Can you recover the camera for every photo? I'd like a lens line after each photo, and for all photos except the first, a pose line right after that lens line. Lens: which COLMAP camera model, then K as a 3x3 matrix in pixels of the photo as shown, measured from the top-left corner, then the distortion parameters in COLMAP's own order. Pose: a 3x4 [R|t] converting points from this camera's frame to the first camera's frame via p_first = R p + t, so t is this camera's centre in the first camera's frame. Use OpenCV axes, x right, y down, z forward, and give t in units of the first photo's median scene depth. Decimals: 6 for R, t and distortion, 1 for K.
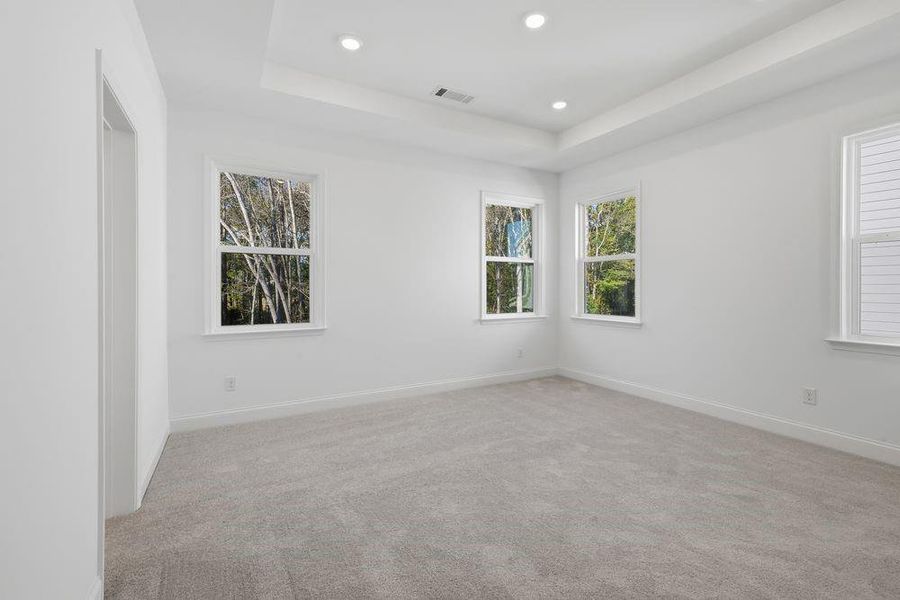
lens RADIAL K [[395.1, 0, 453.0], [0, 395.1, 287.3], [0, 0, 1]] dist [0.001335, 0.000250]
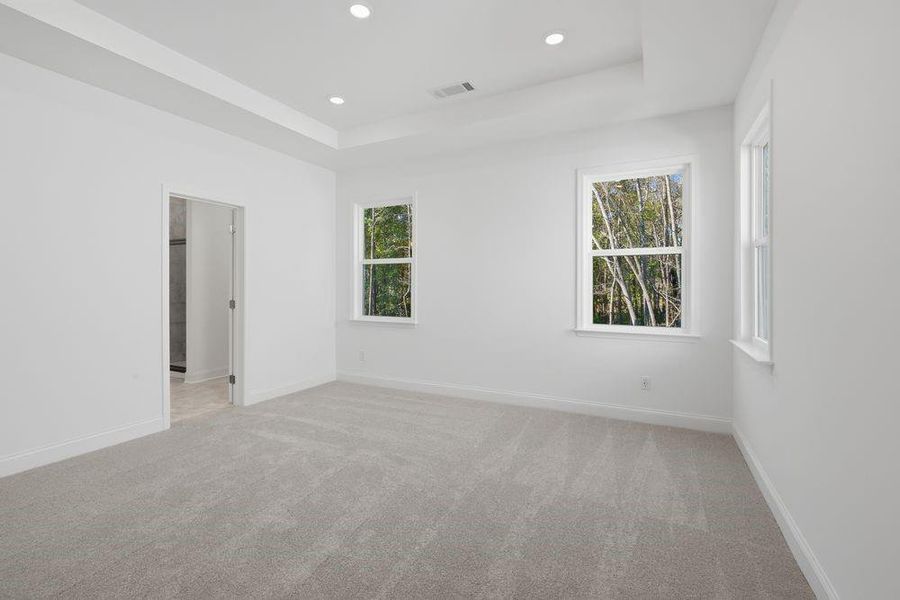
lens RADIAL K [[395.1, 0, 453.0], [0, 395.1, 287.3], [0, 0, 1]] dist [0.001335, 0.000250]
pose [[0.562555, 0.002447, -0.826756, 0.537810], [-0.004798, 0.999988, -0.000305, -0.003100], [0.826746, 0.004138, 0.562560, 0.310127]]
